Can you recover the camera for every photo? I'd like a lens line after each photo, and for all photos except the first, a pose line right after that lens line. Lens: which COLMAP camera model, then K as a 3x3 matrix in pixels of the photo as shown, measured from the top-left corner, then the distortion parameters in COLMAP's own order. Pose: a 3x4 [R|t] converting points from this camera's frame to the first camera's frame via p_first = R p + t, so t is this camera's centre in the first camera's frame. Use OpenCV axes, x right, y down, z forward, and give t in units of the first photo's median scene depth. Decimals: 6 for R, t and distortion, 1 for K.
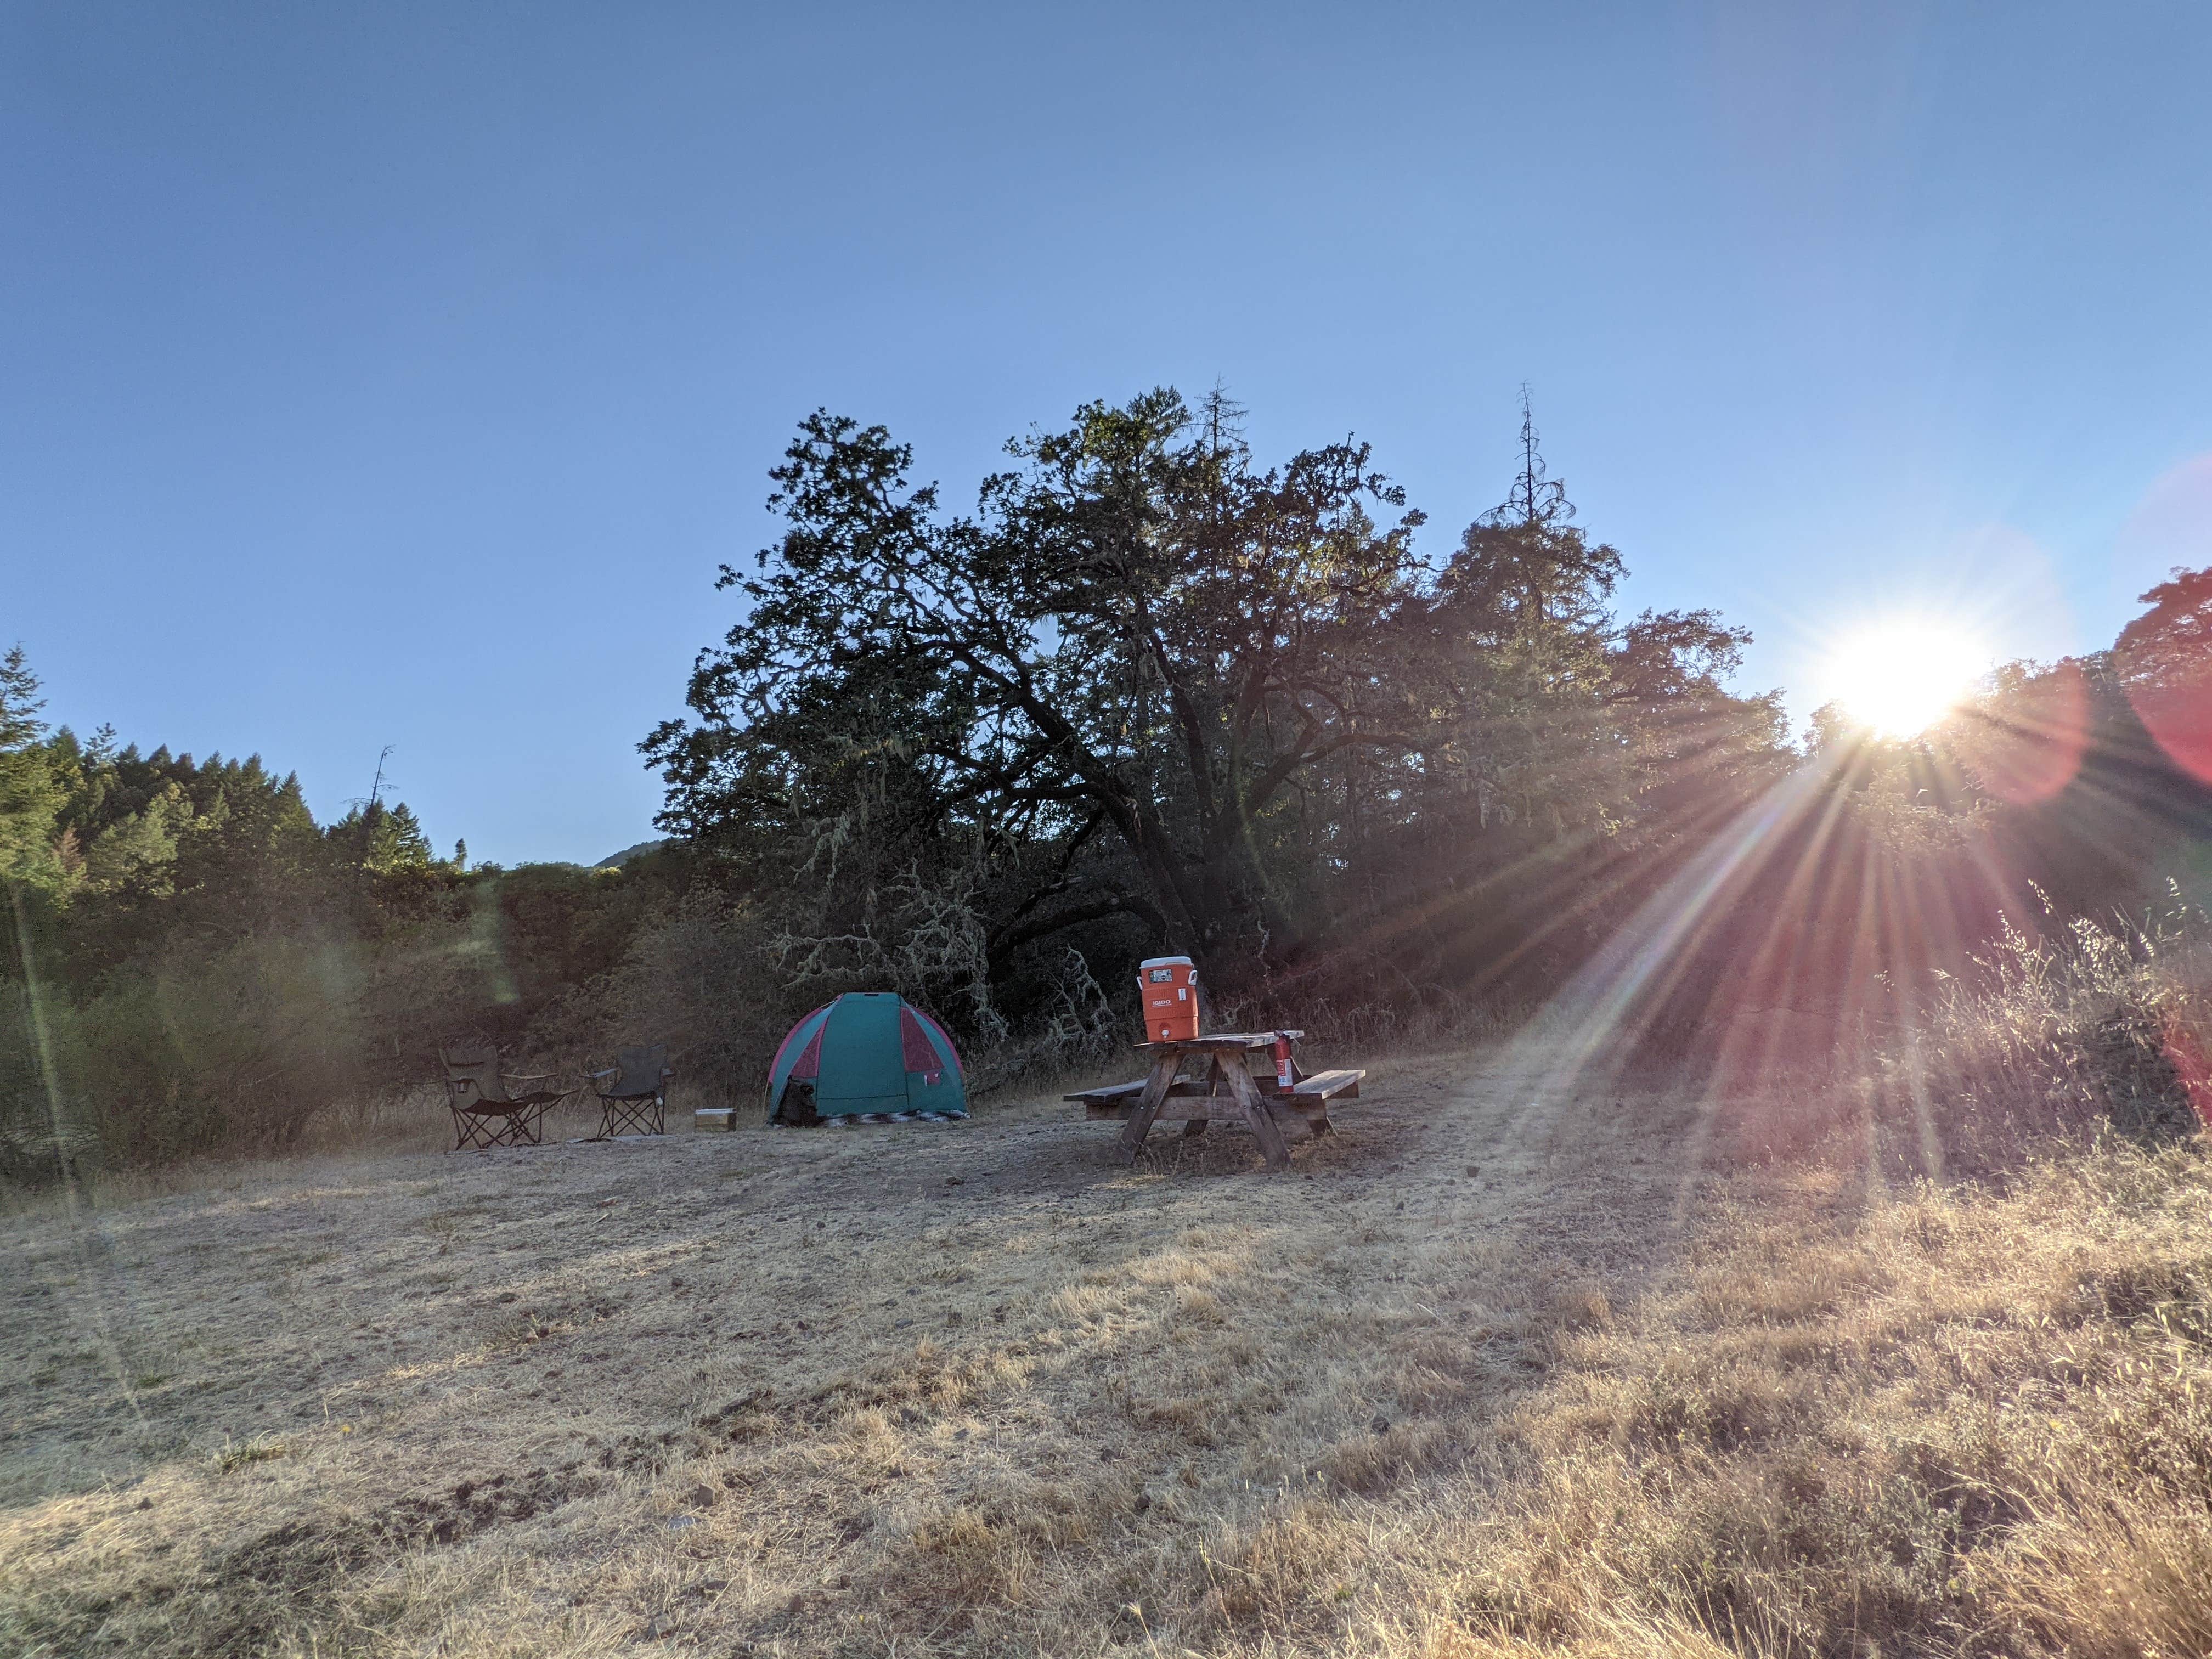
lens RADIAL K [[1078.1, 0, 1101.4], [0, 1078.1, 837.8], [0, 0, 1]] dist [0.004025, 0.000835]
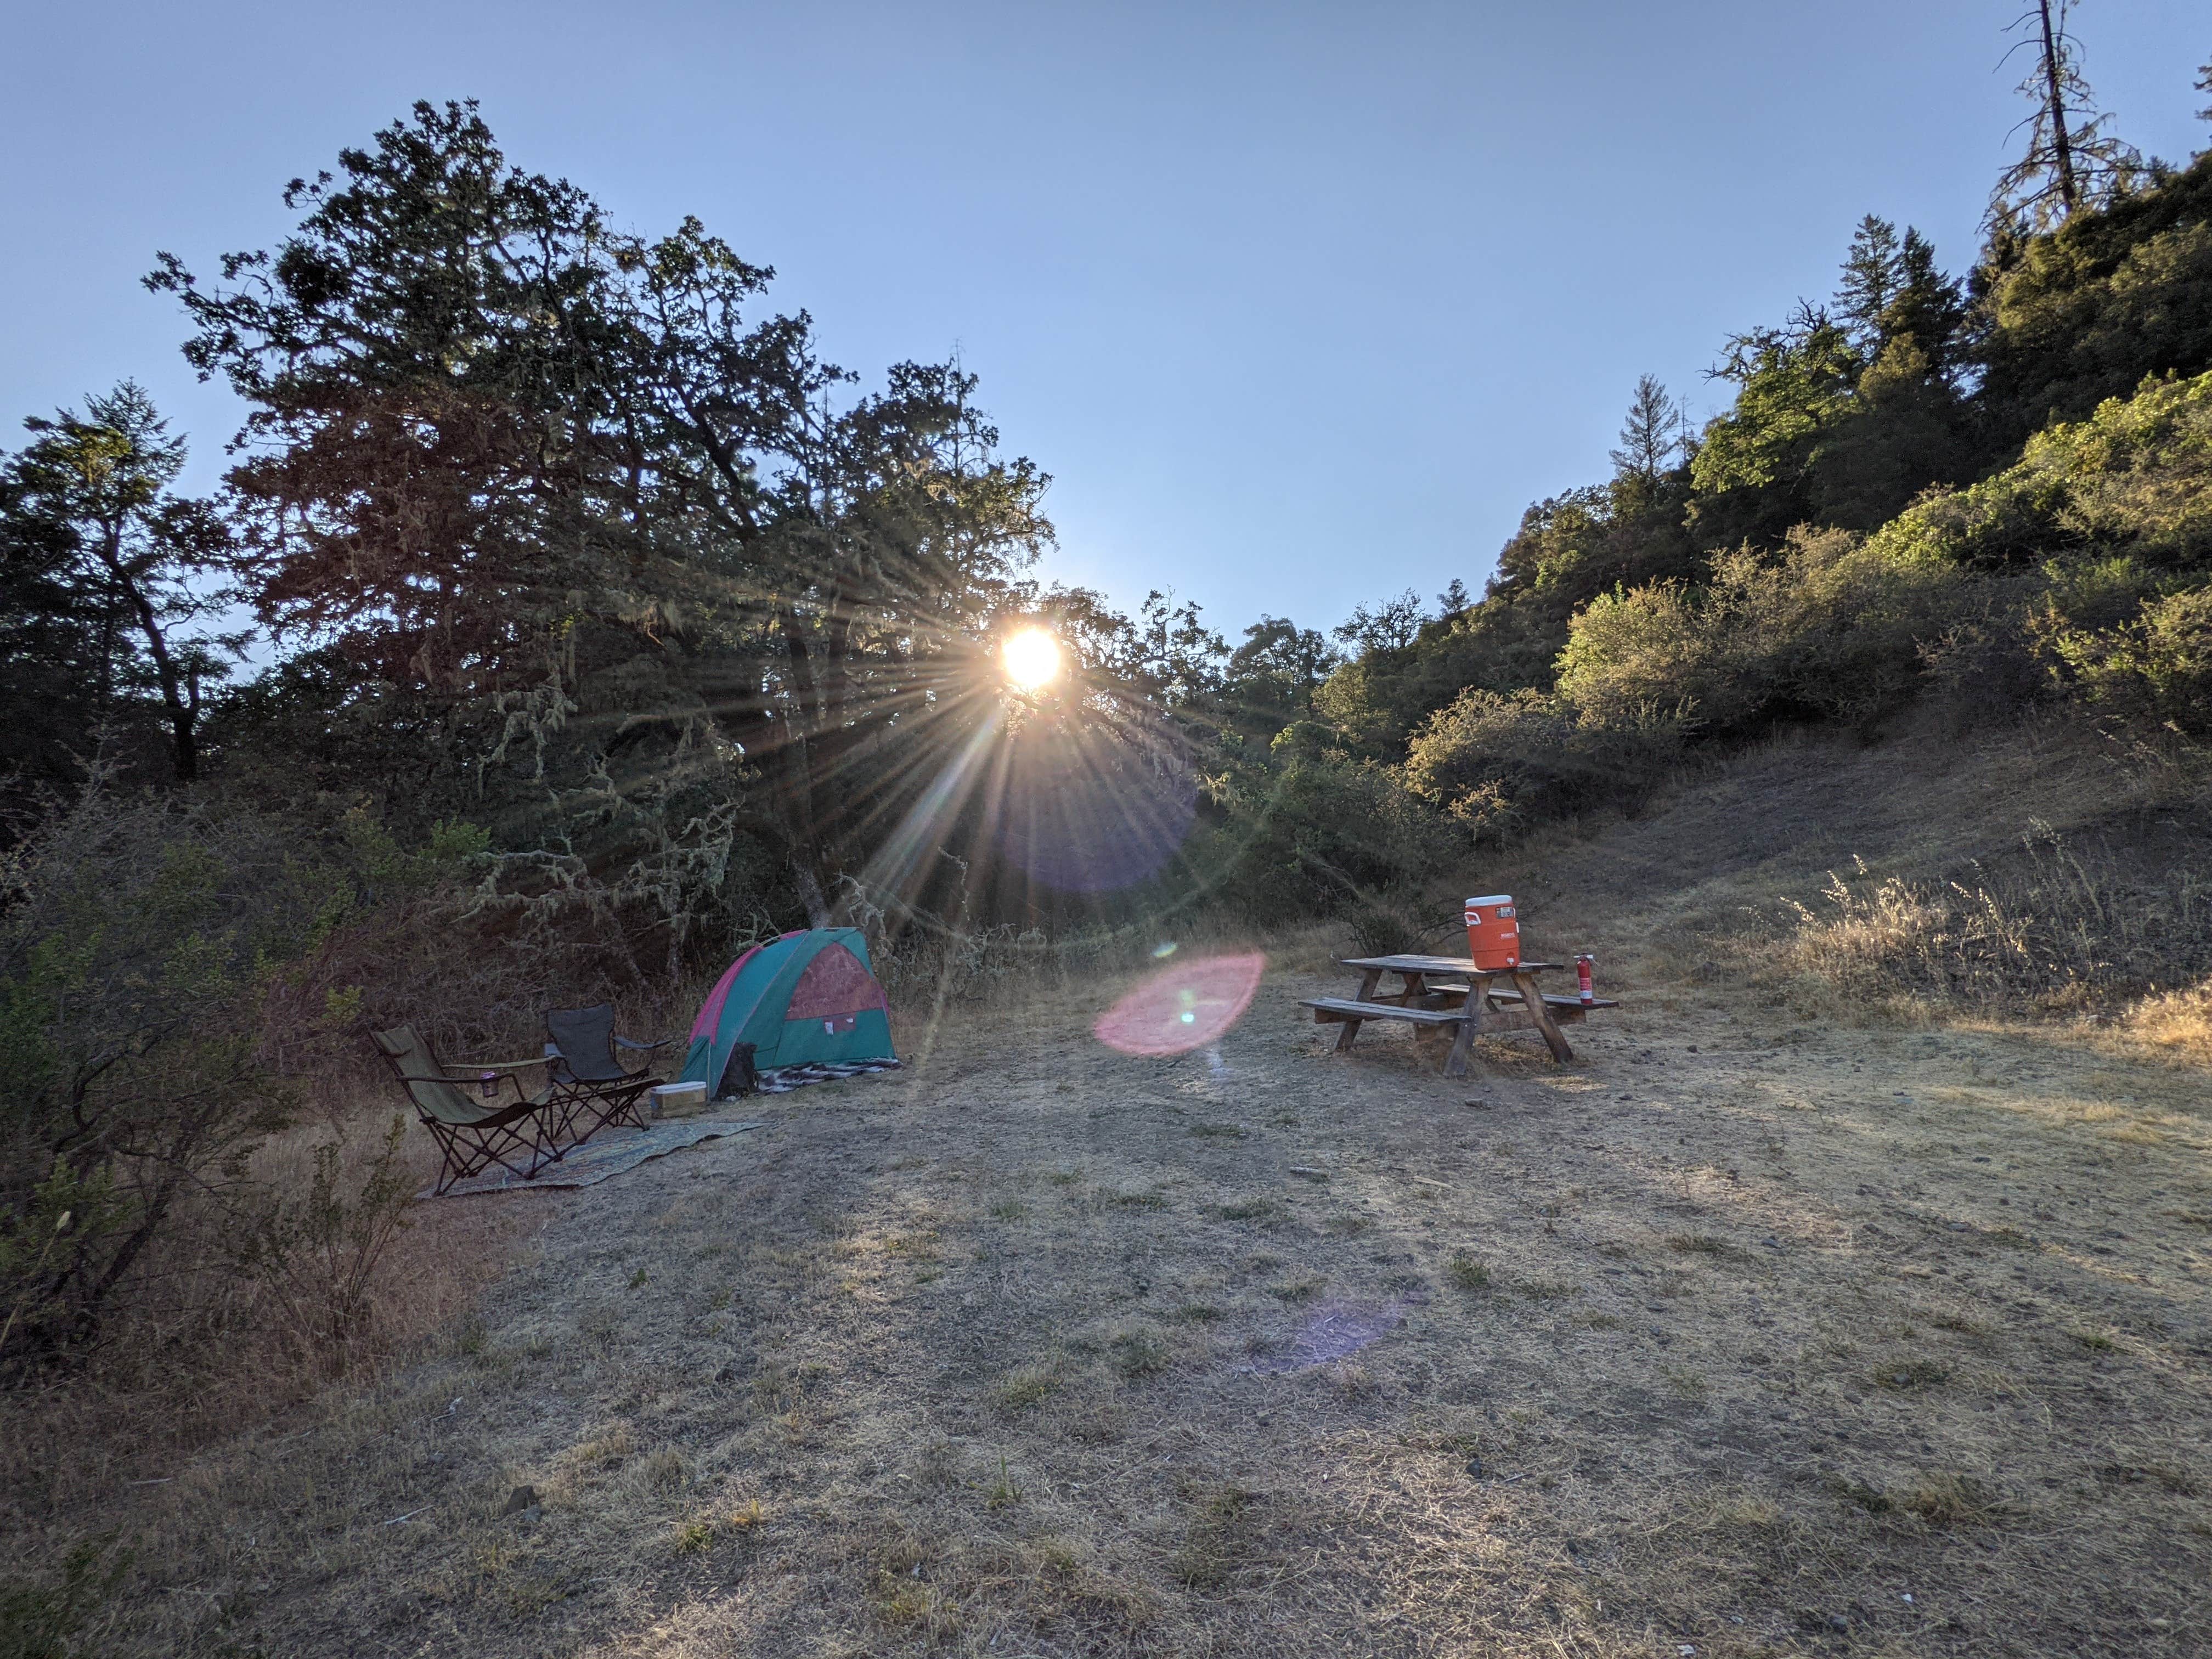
lens RADIAL K [[1078.1, 0, 1101.4], [0, 1078.1, 837.8], [0, 0, 1]] dist [0.004025, 0.000835]
pose [[0.757066, 0.038647, 0.652194, -0.328638], [-0.087267, 0.995286, 0.042322, 0.012083], [-0.647483, -0.088956, 0.756870, 0.132842]]
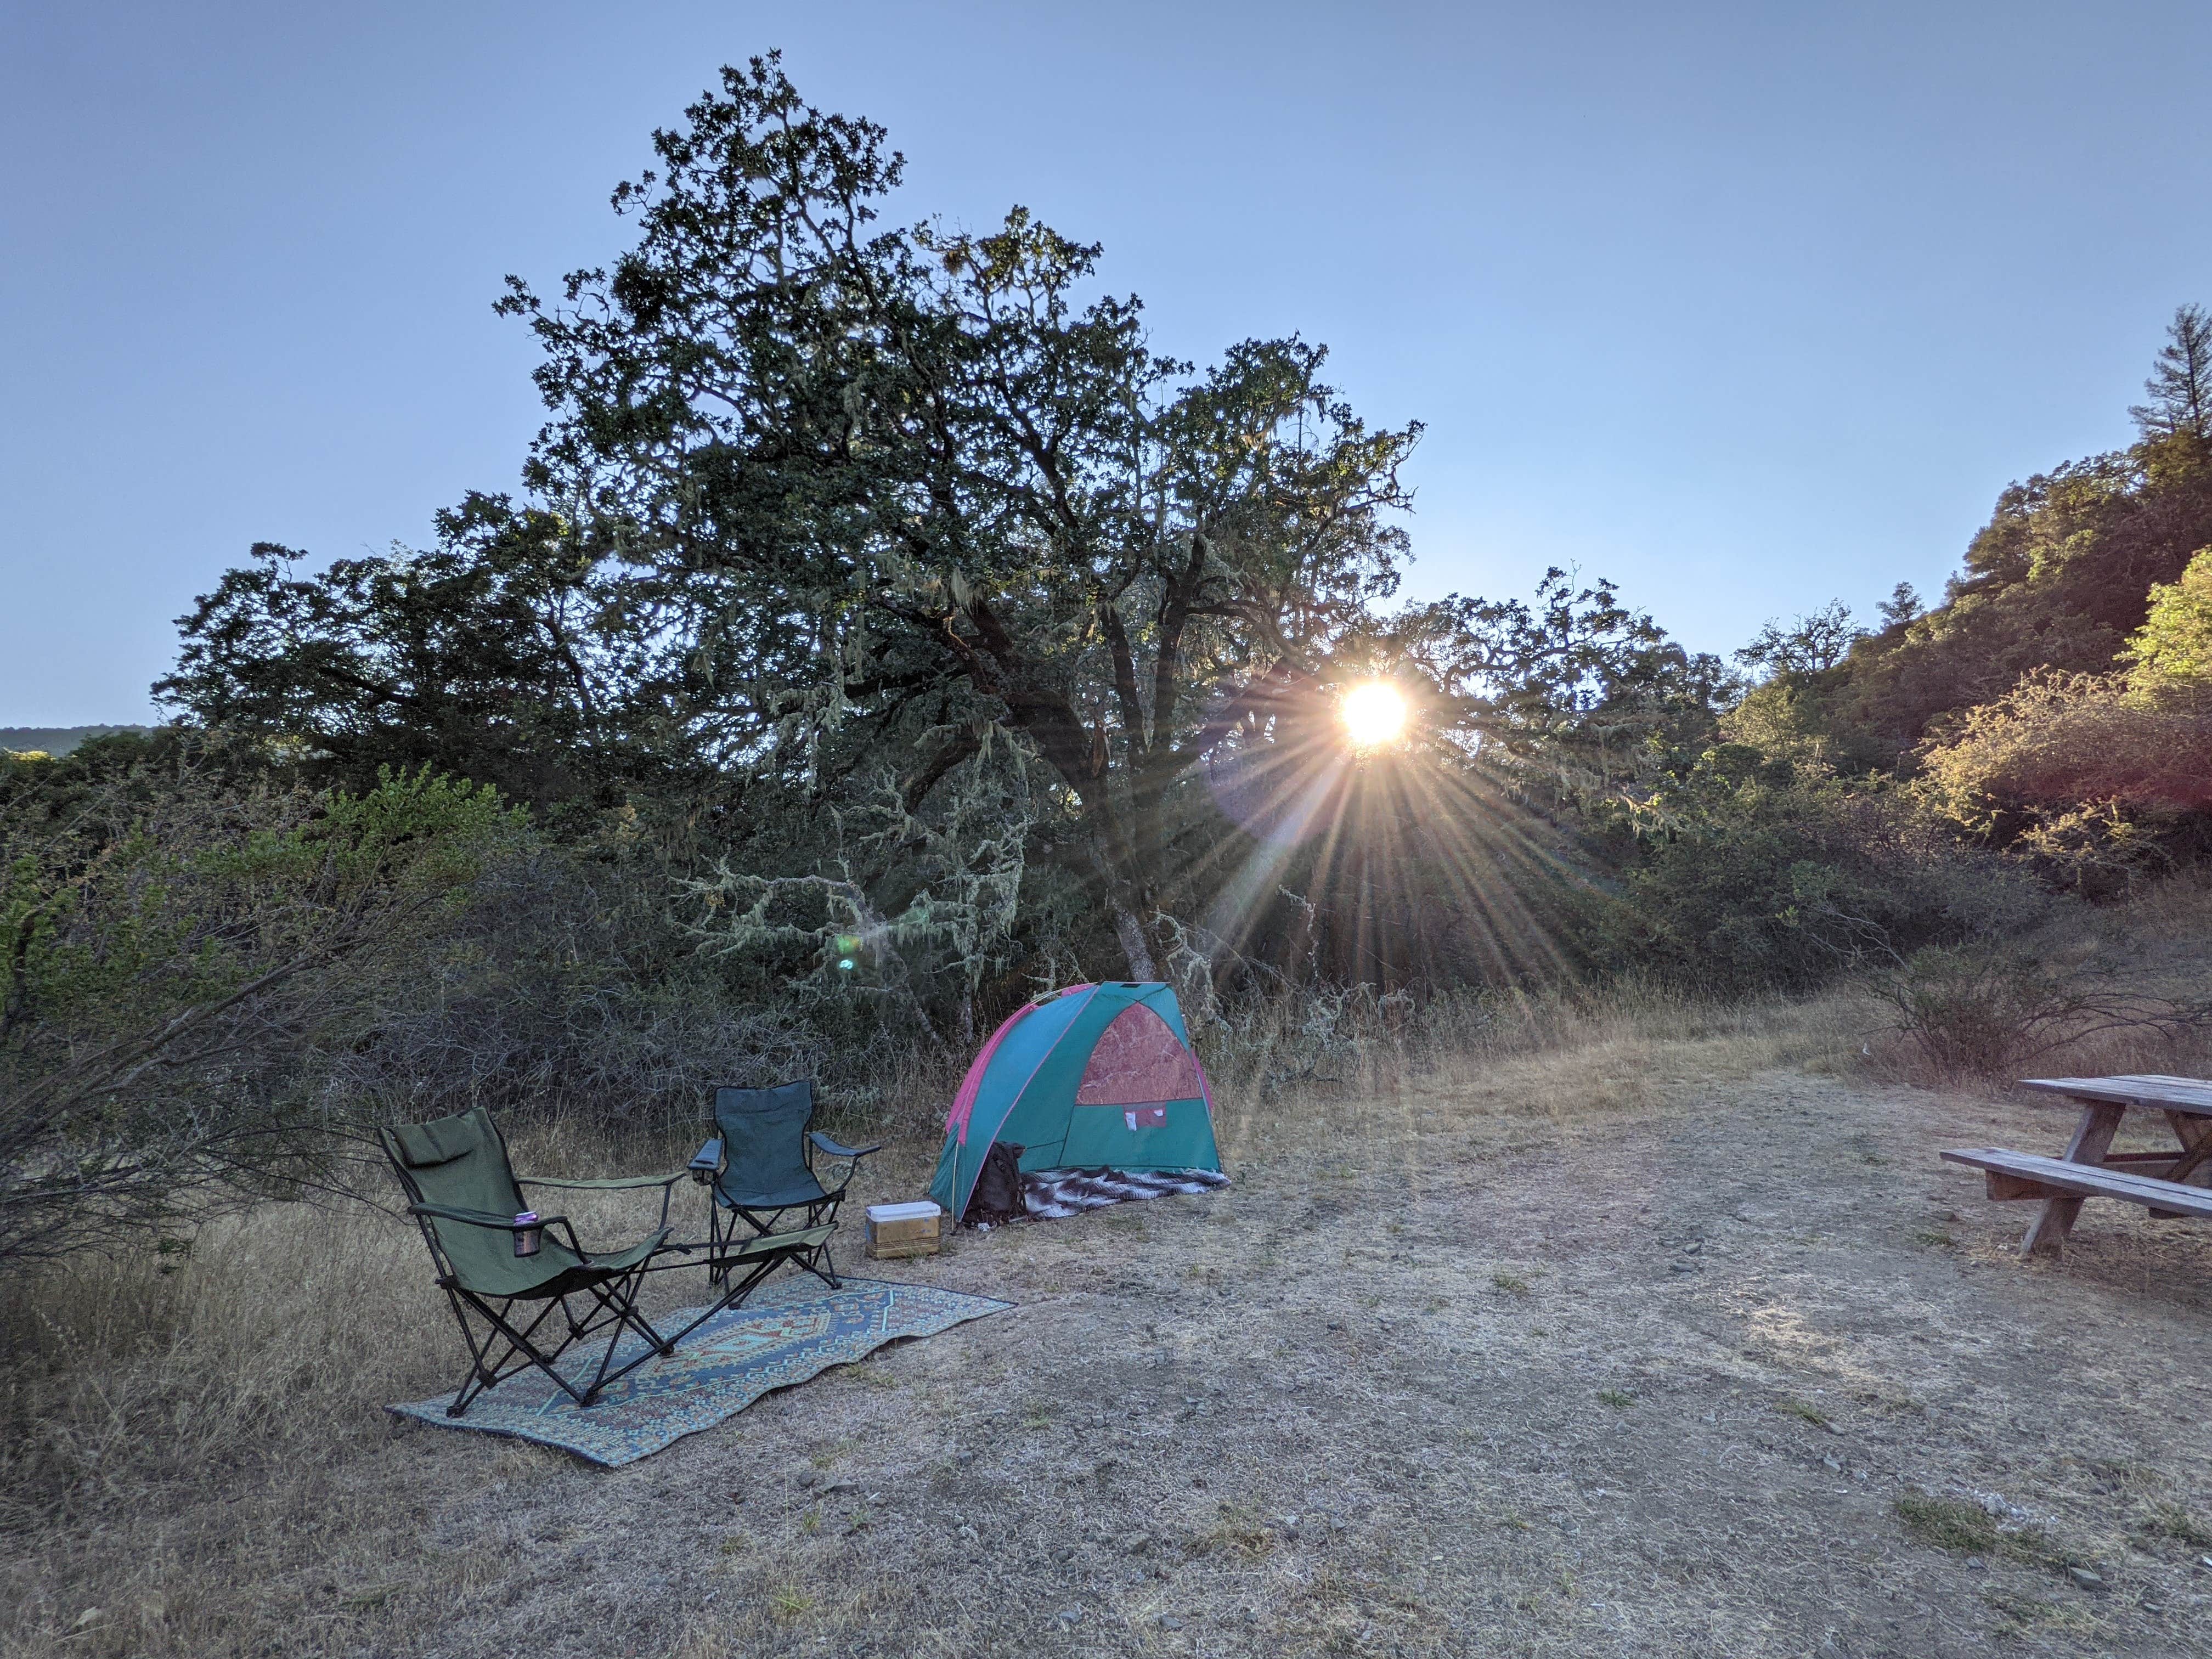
lens RADIAL K [[1070.4, 0, 1105.7], [0, 1070.4, 829.4], [0, 0, 1]] dist [-0.001258, 0.000233]
pose [[0.918199, 0.072838, 0.389366, -0.246192], [-0.084651, 0.996323, 0.013241, 0.031338], [-0.386970, -0.045118, 0.920988, 0.267295]]
